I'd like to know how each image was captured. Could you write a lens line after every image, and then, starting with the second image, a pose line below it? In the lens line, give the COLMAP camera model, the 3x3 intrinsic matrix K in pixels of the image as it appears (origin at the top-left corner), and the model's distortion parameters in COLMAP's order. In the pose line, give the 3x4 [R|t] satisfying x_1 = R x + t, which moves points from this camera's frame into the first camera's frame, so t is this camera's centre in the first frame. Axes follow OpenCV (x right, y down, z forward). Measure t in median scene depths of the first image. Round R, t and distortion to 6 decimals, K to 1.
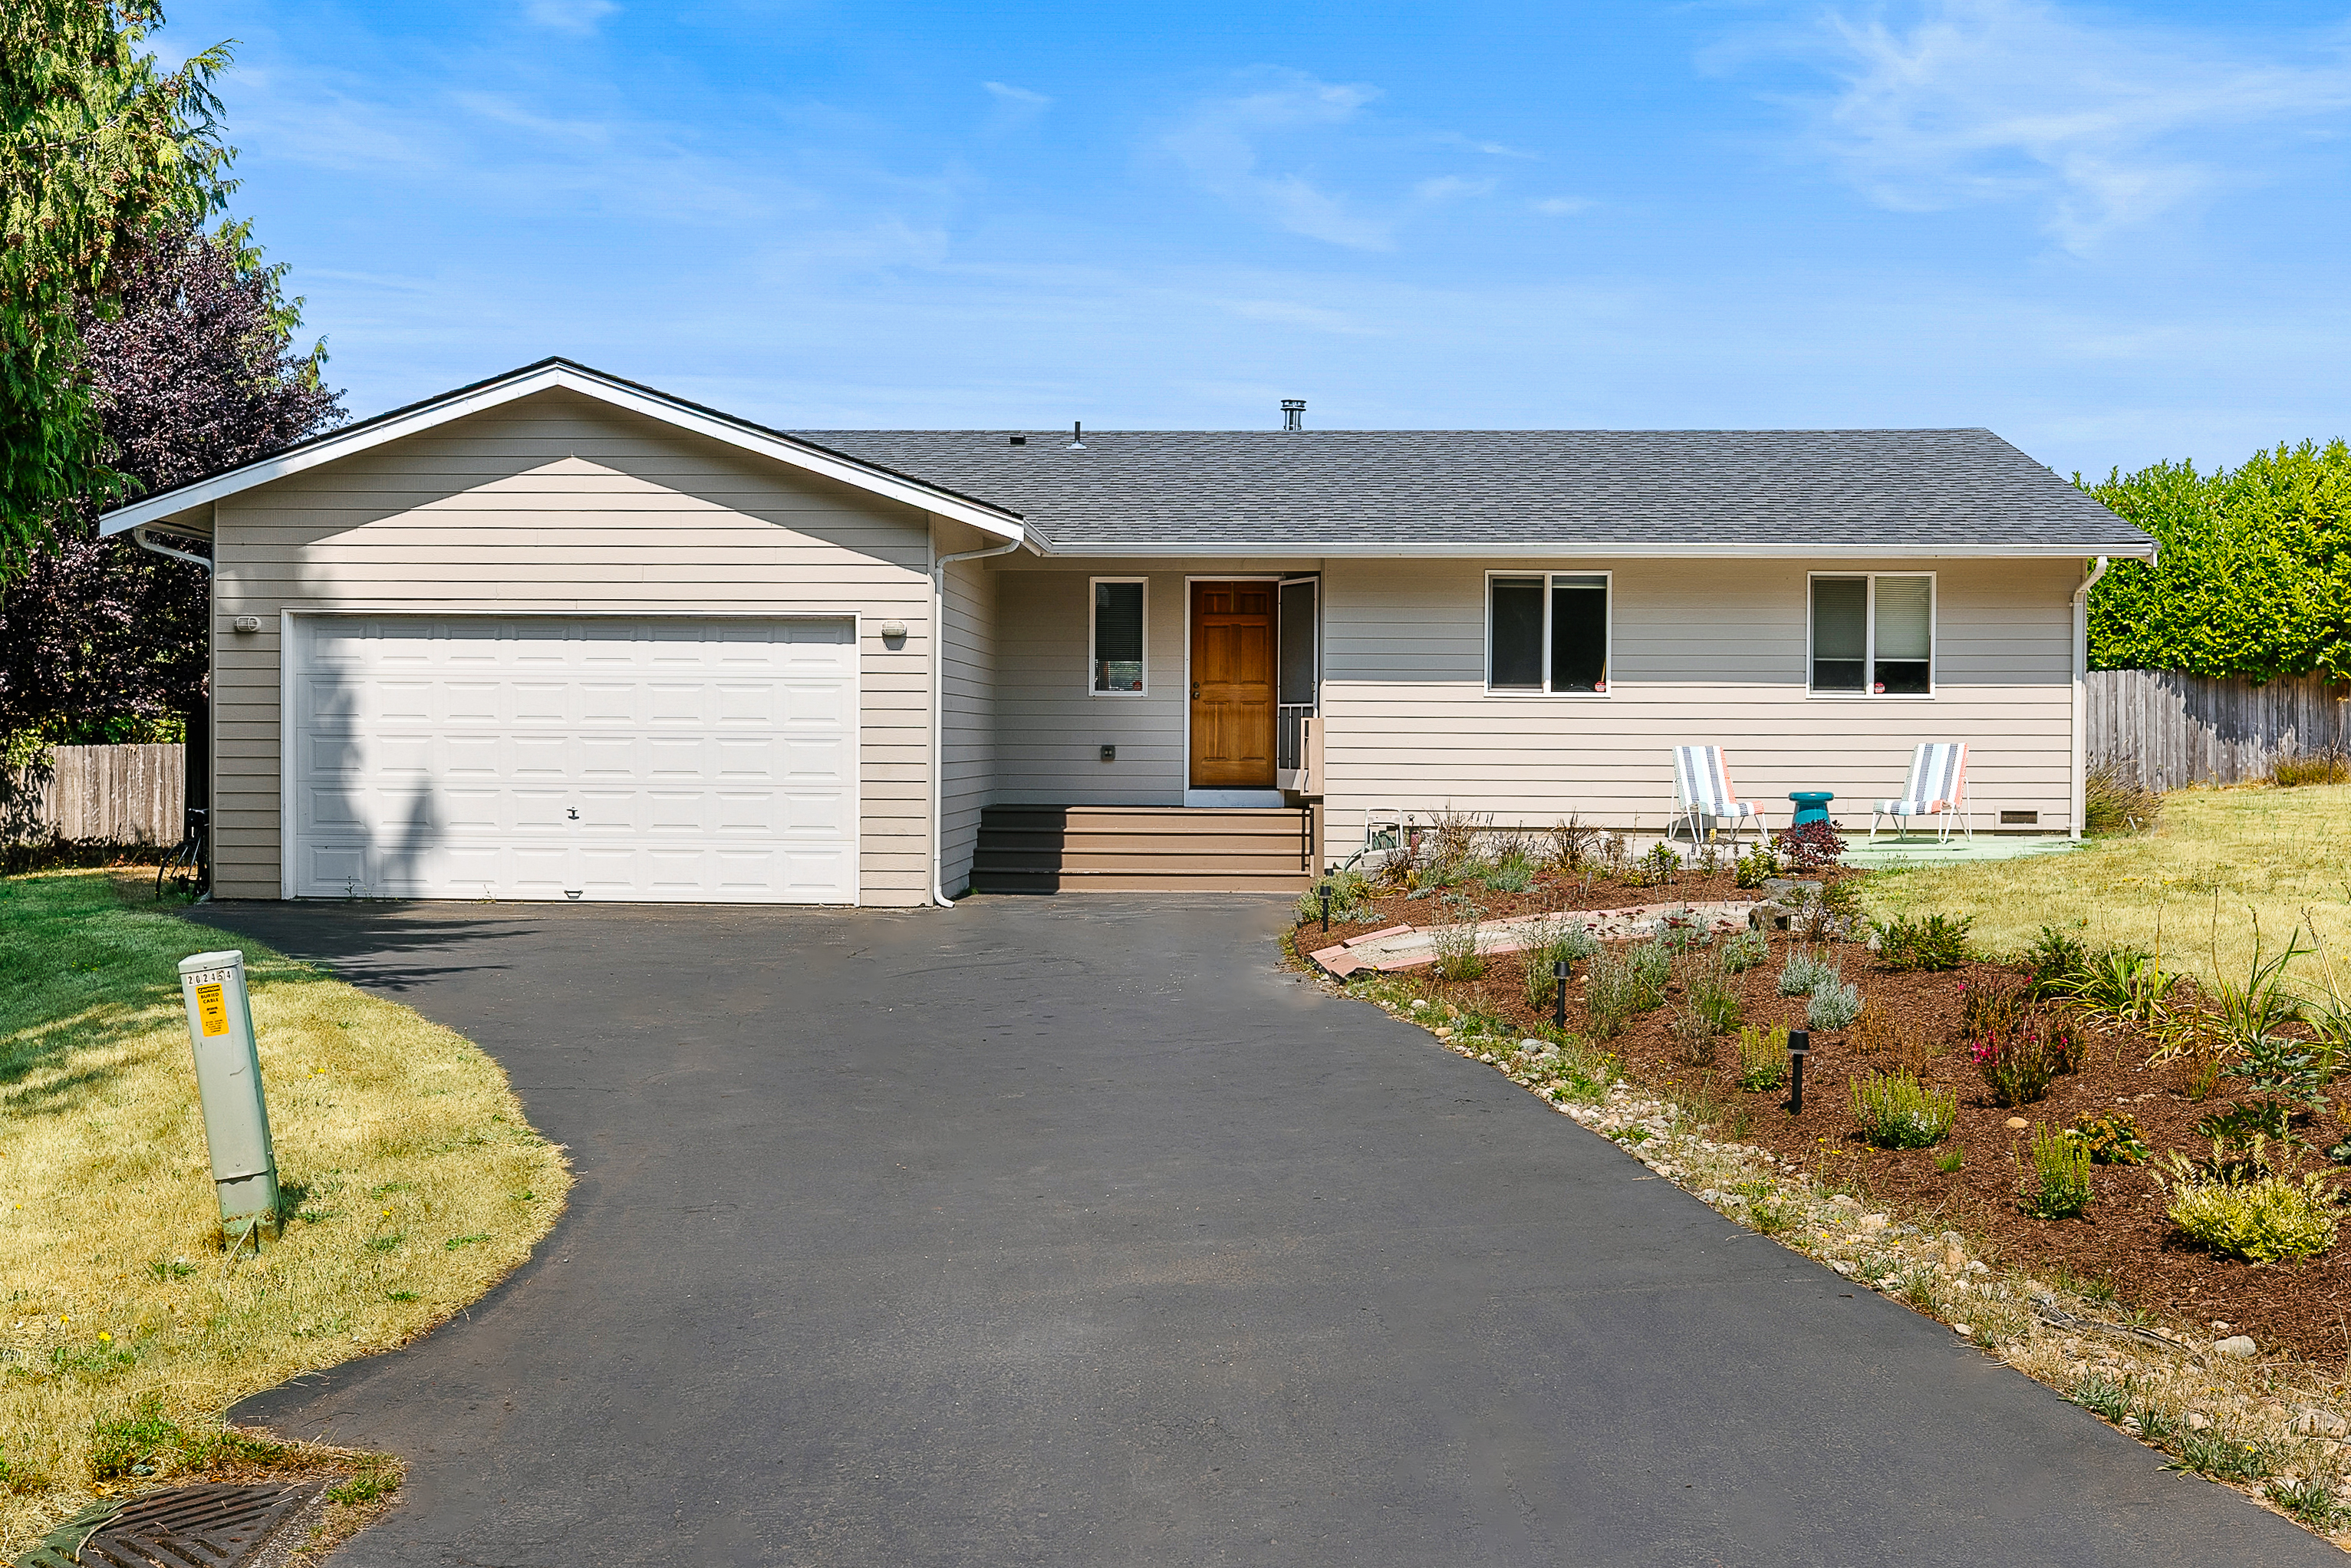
lens RADIAL K [[2353.4, 0, 1175.5], [0, 2353.4, 784.0], [0, 0, 1]] dist [0.017879, 0.028454]
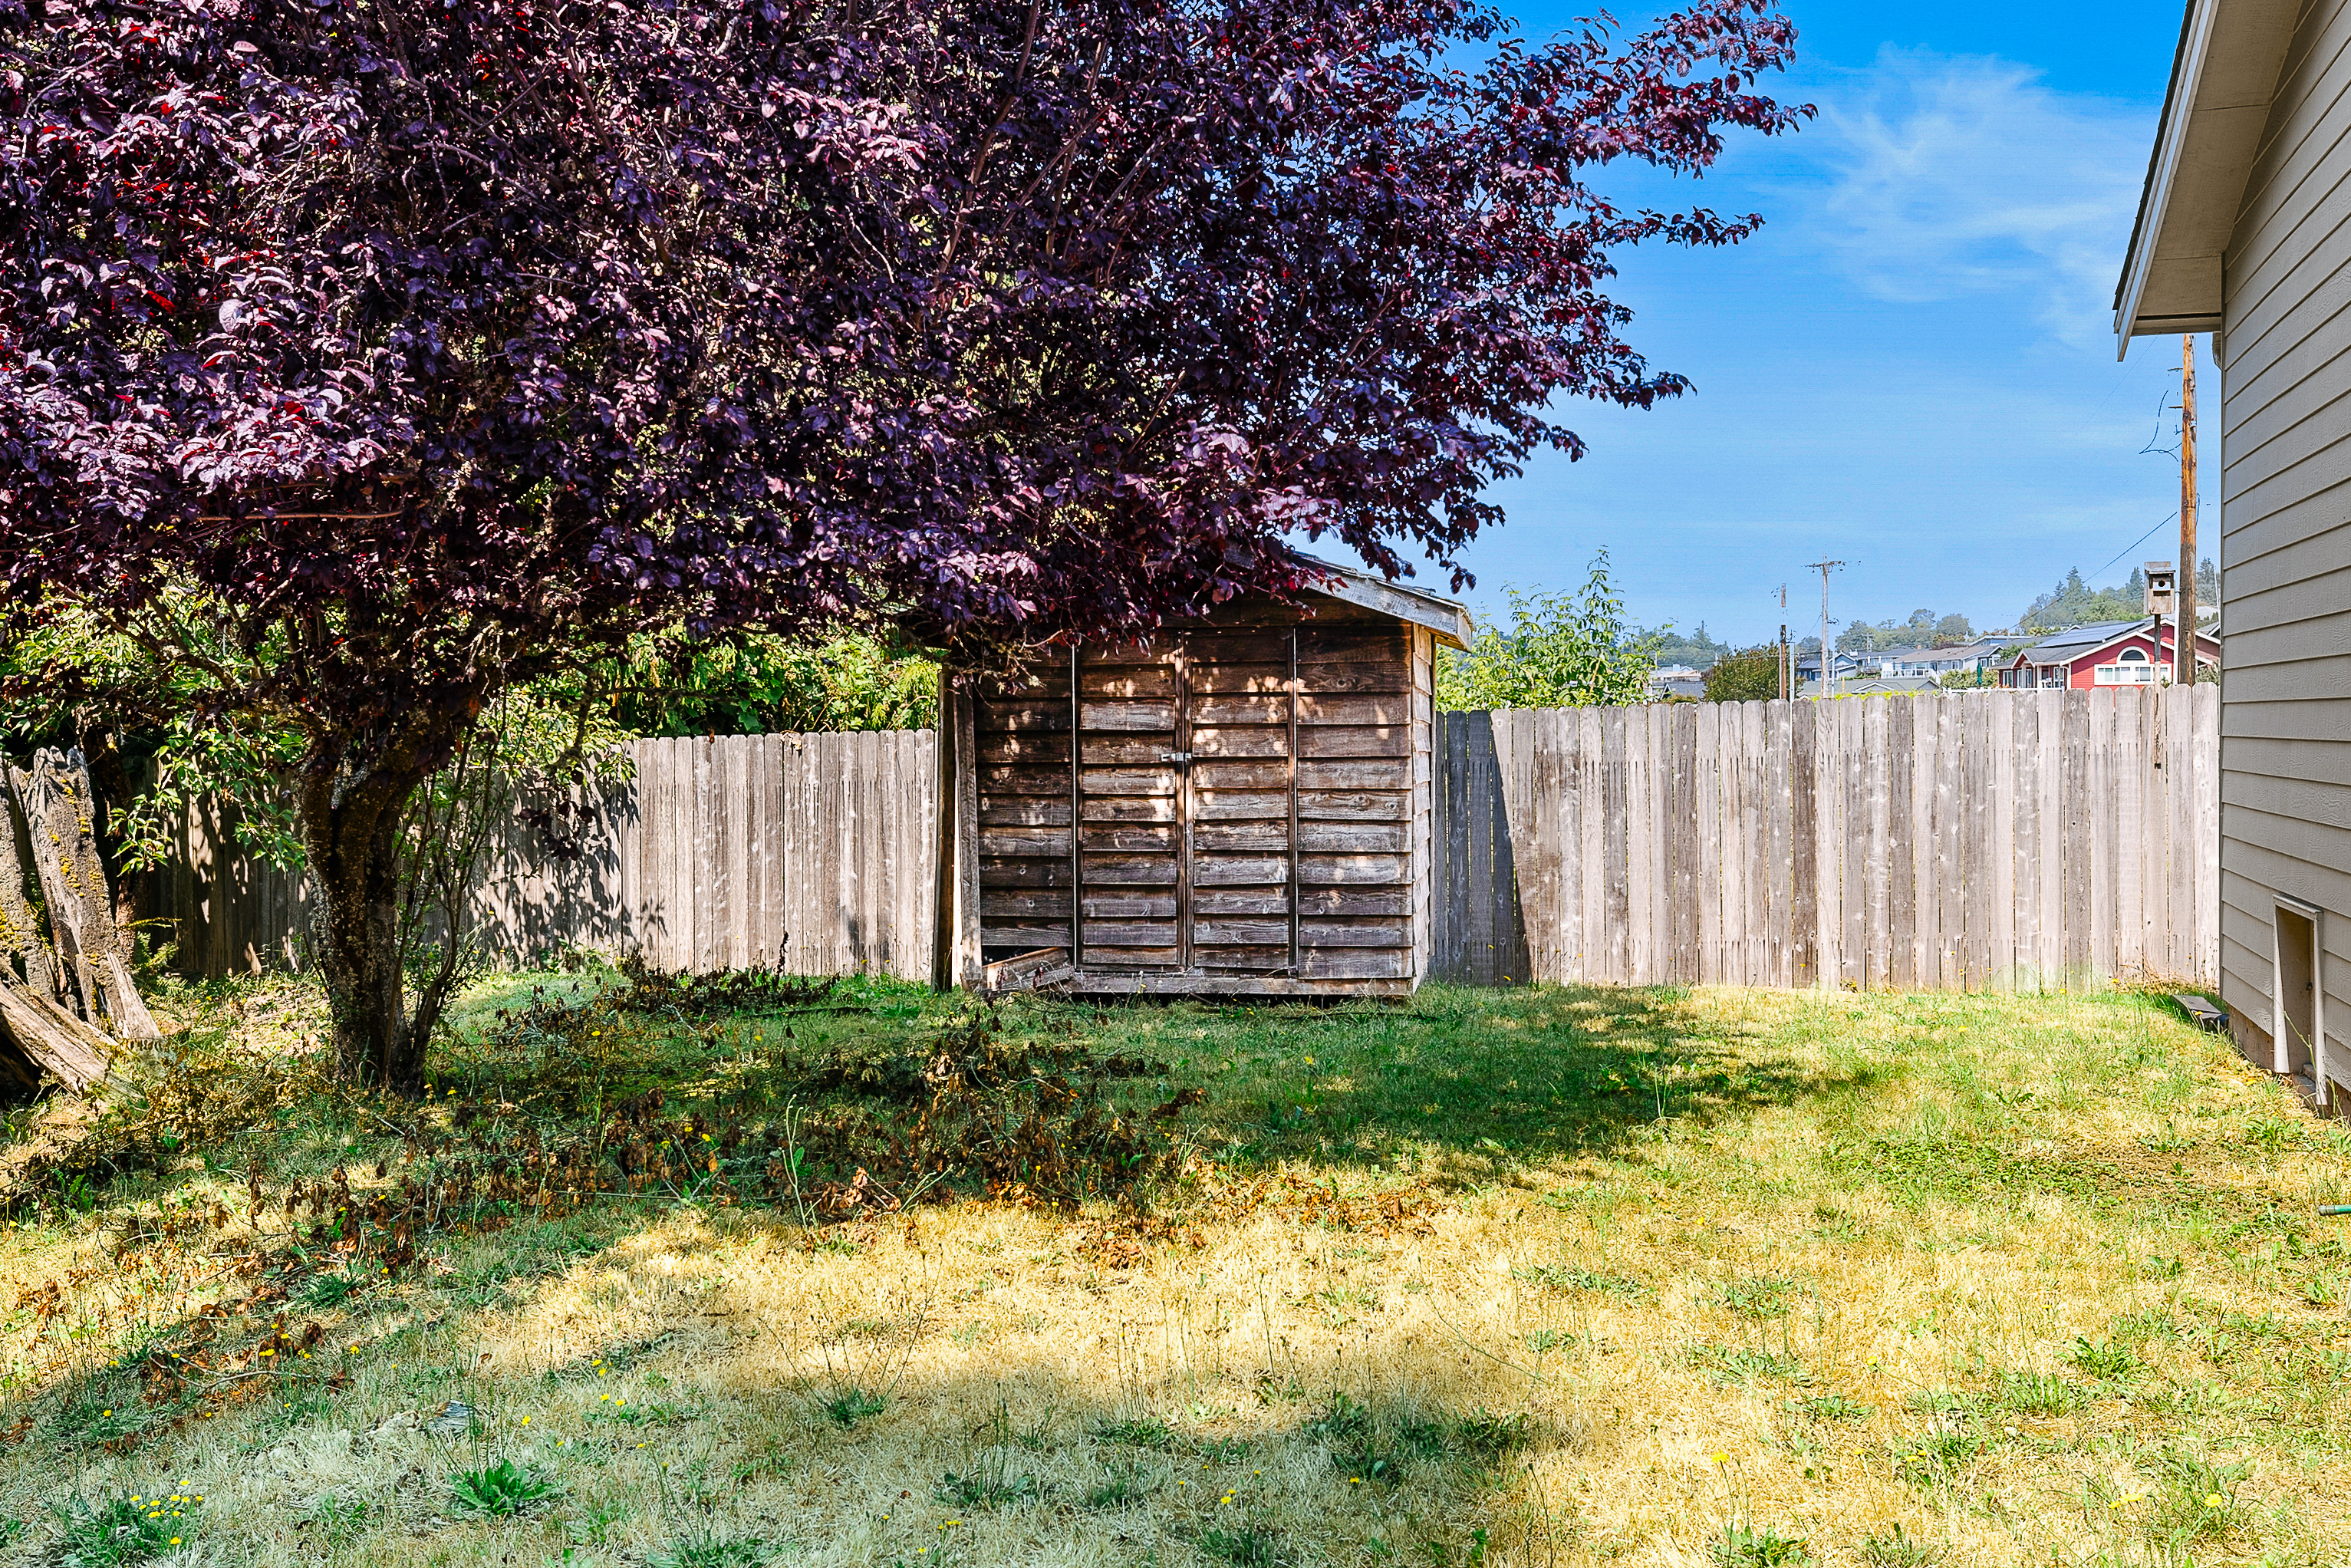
lens RADIAL K [[2353.4, 0, 1175.5], [0, 2353.4, 784.0], [0, 0, 1]] dist [0.017879, 0.028454]
pose [[0.972228, -0.013344, -0.233654, -0.264214], [0.016451, 0.999800, 0.011353, -0.010813], [0.233456, -0.014881, 0.972253, 0.577450]]
